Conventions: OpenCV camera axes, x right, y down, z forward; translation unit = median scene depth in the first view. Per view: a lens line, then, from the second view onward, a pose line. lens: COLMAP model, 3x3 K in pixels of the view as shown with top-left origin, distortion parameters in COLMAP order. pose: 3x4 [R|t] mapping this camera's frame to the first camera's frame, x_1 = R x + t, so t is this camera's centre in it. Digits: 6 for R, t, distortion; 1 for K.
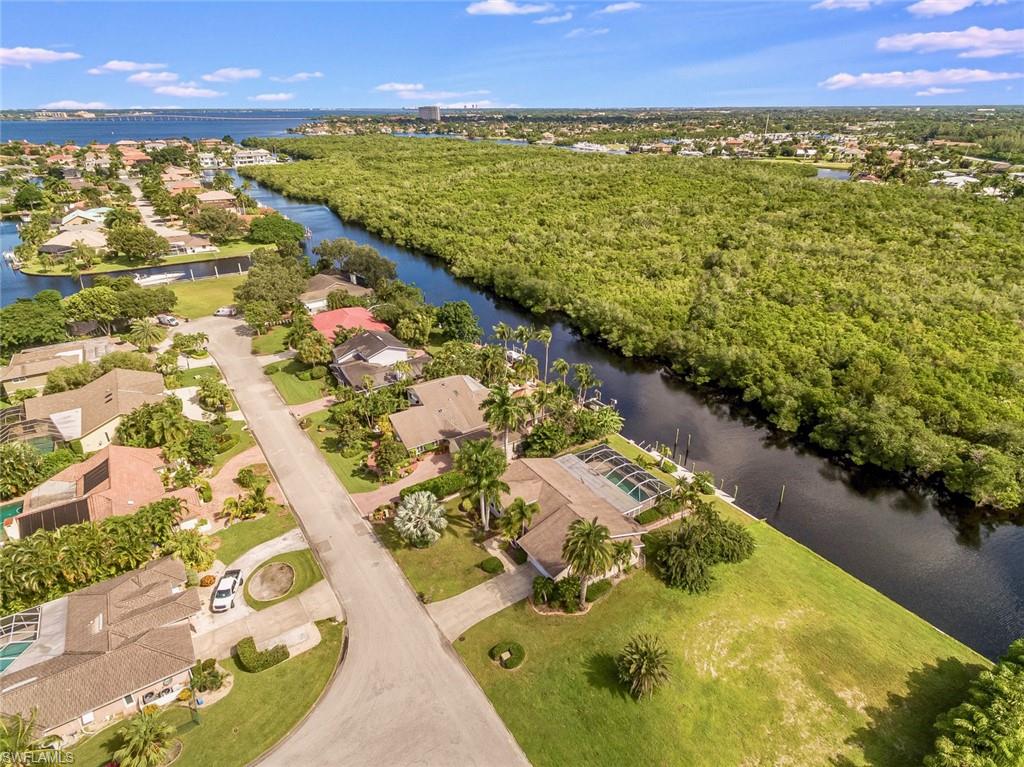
lens RADIAL K [[578.6, 0, 505.3], [0, 578.6, 391.5], [0, 0, 1]] dist [0.013121, -0.002791]
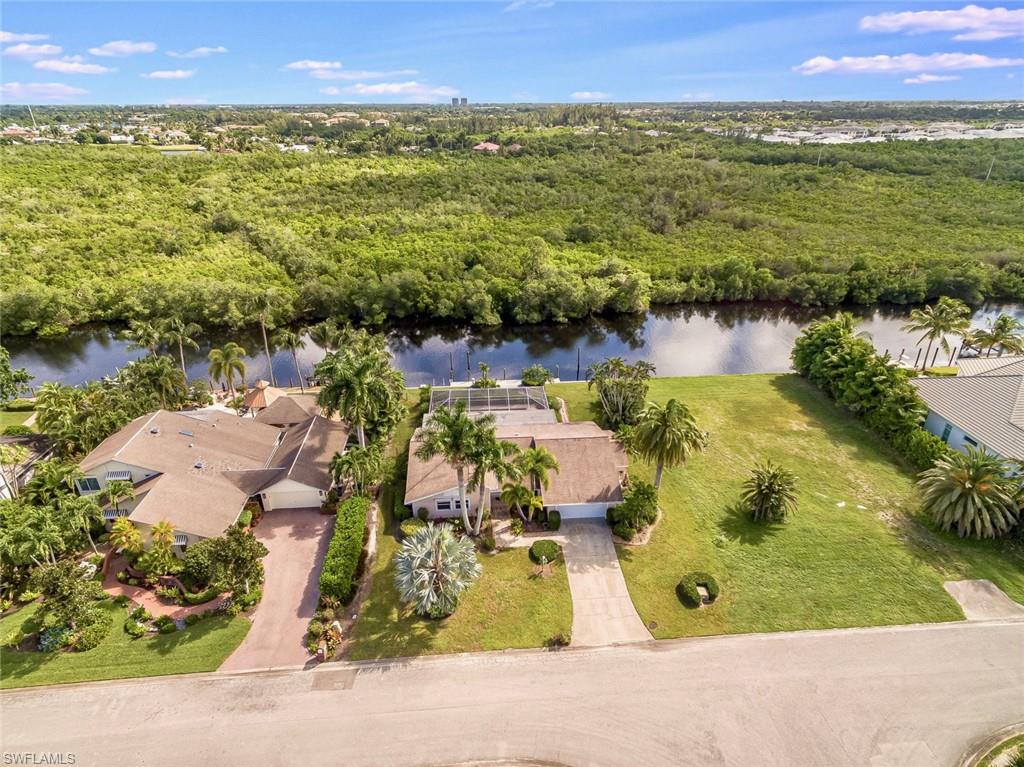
lens RADIAL K [[578.6, 0, 501.8], [0, 578.6, 378.0], [0, 0, 1]] dist [0.013121, -0.002791]
pose [[0.477971, -0.370347, 0.796484, -0.413386], [0.385875, 0.903116, 0.188365, -0.040722], [-0.789078, 0.217310, 0.574571, 0.438610]]
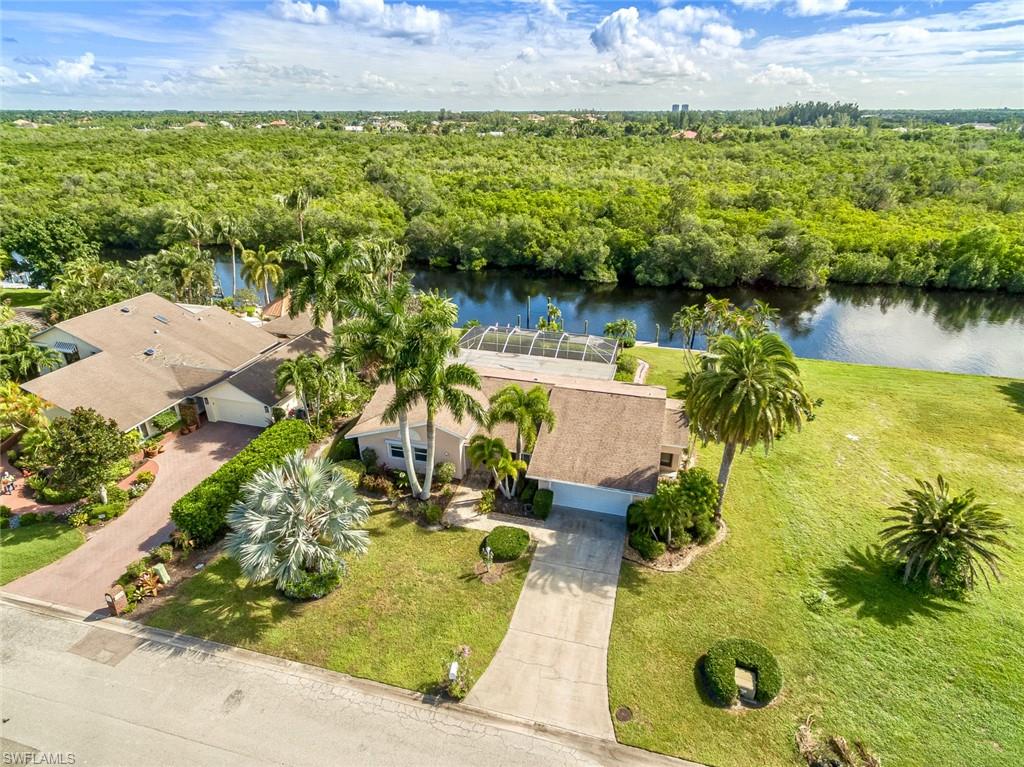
lens RADIAL K [[578.6, 0, 508.6], [0, 578.6, 385.2], [0, 0, 1]] dist [0.013121, -0.002791]
pose [[0.739487, -0.271610, 0.615944, -0.203739], [0.283942, 0.955462, 0.080432, 0.108646], [-0.610357, 0.115414, 0.783673, 0.474161]]
